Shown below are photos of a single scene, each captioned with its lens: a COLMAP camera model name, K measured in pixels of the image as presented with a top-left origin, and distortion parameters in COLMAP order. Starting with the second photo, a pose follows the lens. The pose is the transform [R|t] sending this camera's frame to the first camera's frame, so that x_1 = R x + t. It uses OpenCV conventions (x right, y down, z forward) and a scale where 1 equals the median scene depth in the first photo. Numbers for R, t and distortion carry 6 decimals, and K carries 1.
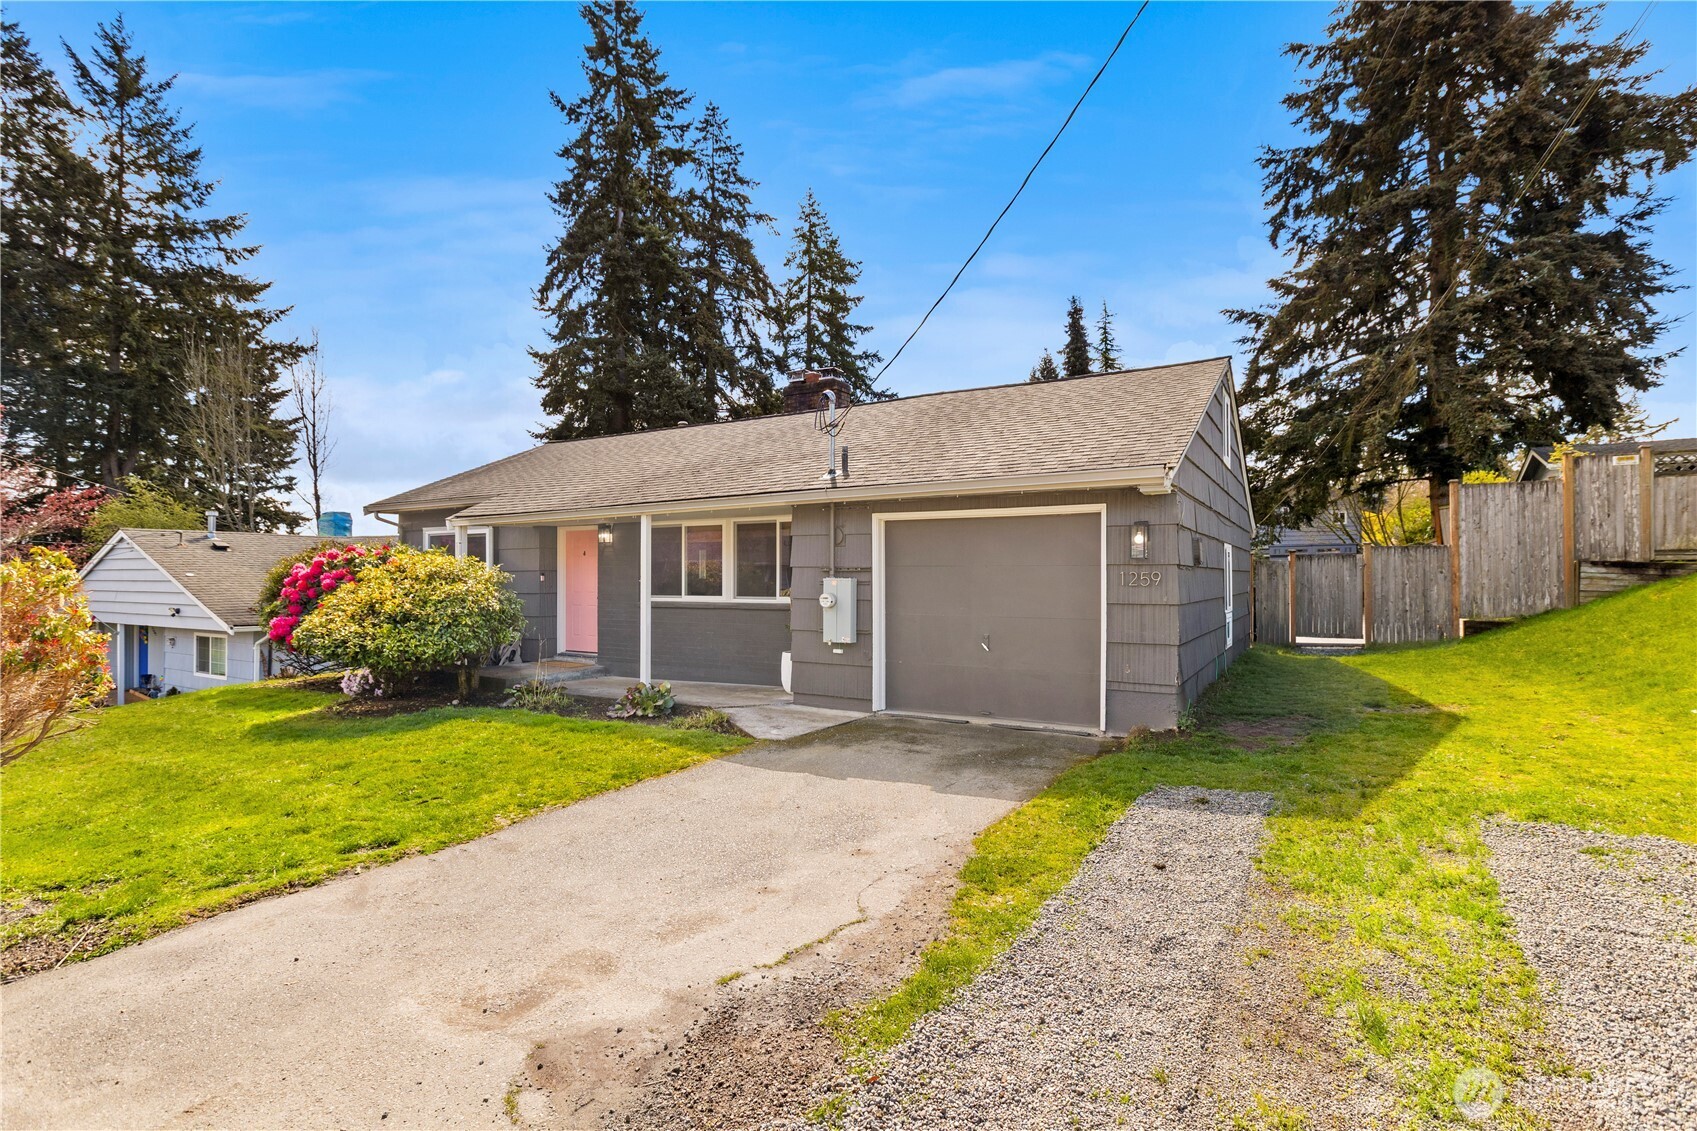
lens RADIAL K [[824.3, 0, 838.8], [0, 824.3, 564.6], [0, 0, 1]] dist [-0.006200, 0.001469]
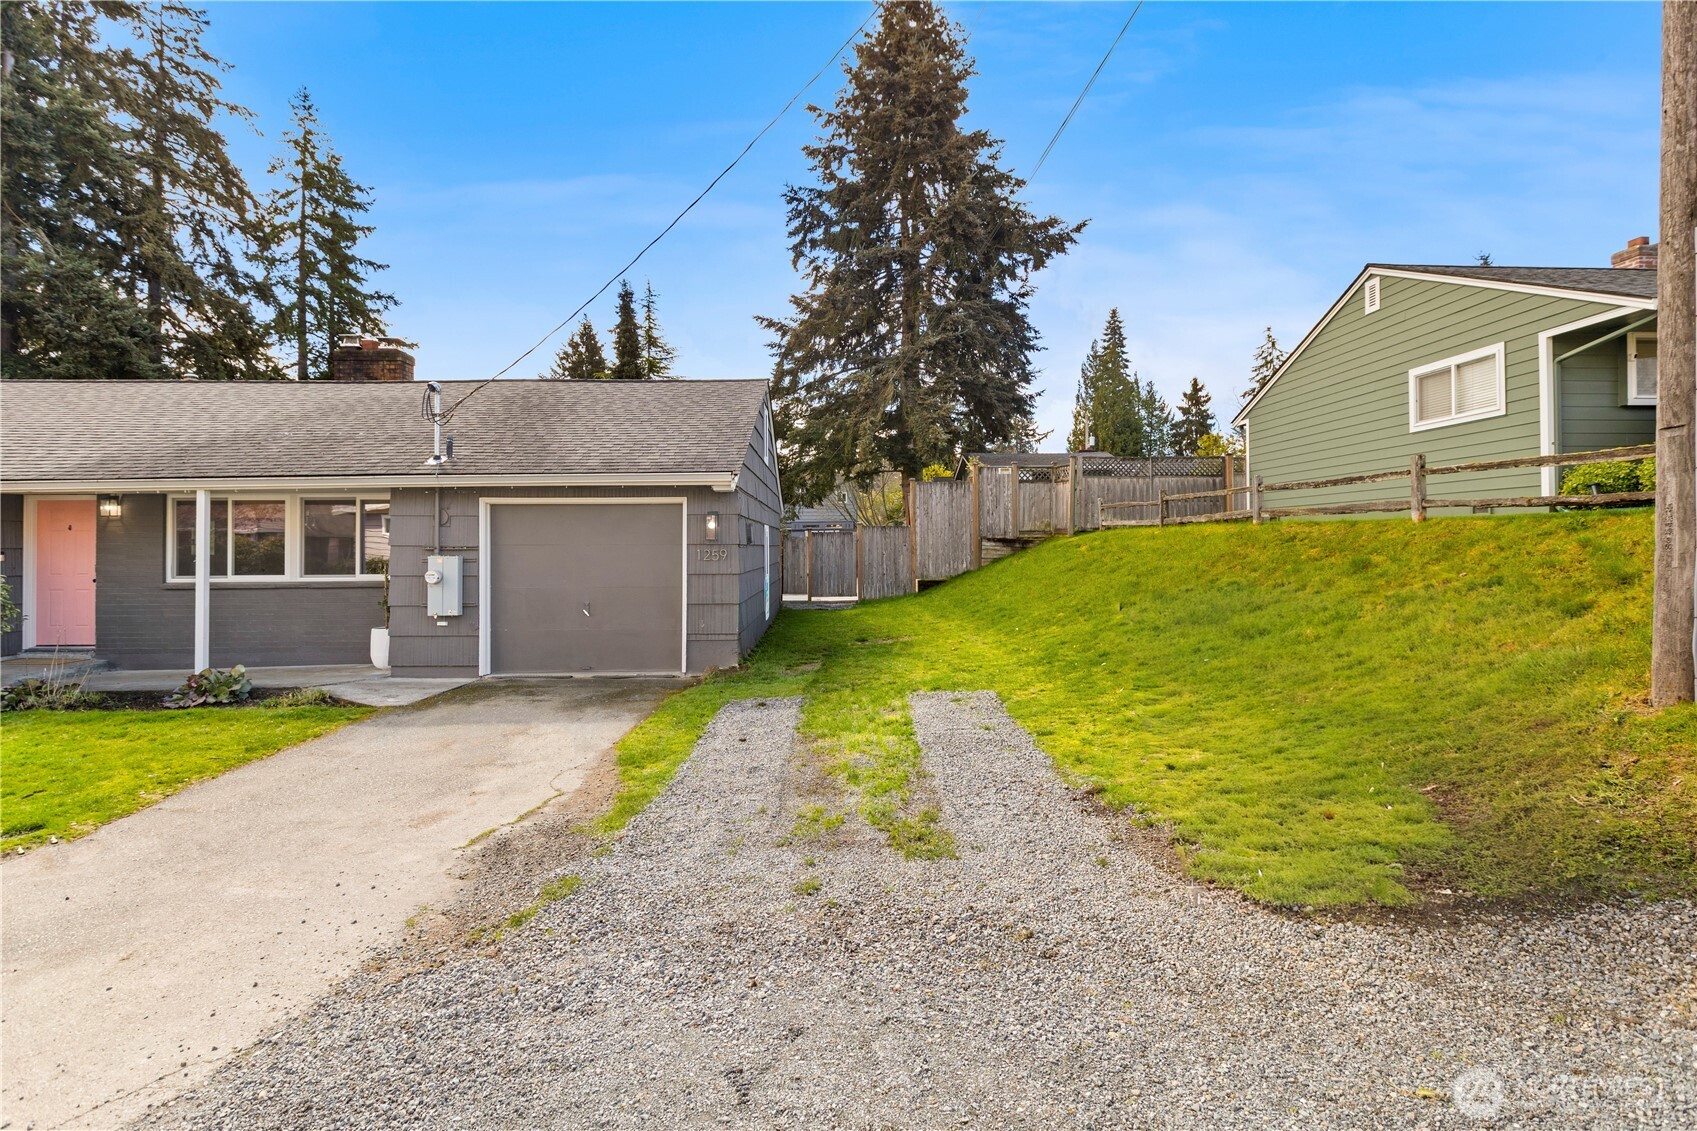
lens RADIAL K [[824.3, 0, 849.4], [0, 824.3, 552.5], [0, 0, 1]] dist [-0.006200, 0.001469]
pose [[0.849699, -0.008551, 0.527199, -0.071804], [-0.002532, 0.999791, 0.020296, -0.007065], [-0.527262, -0.018580, 0.849500, -0.120011]]
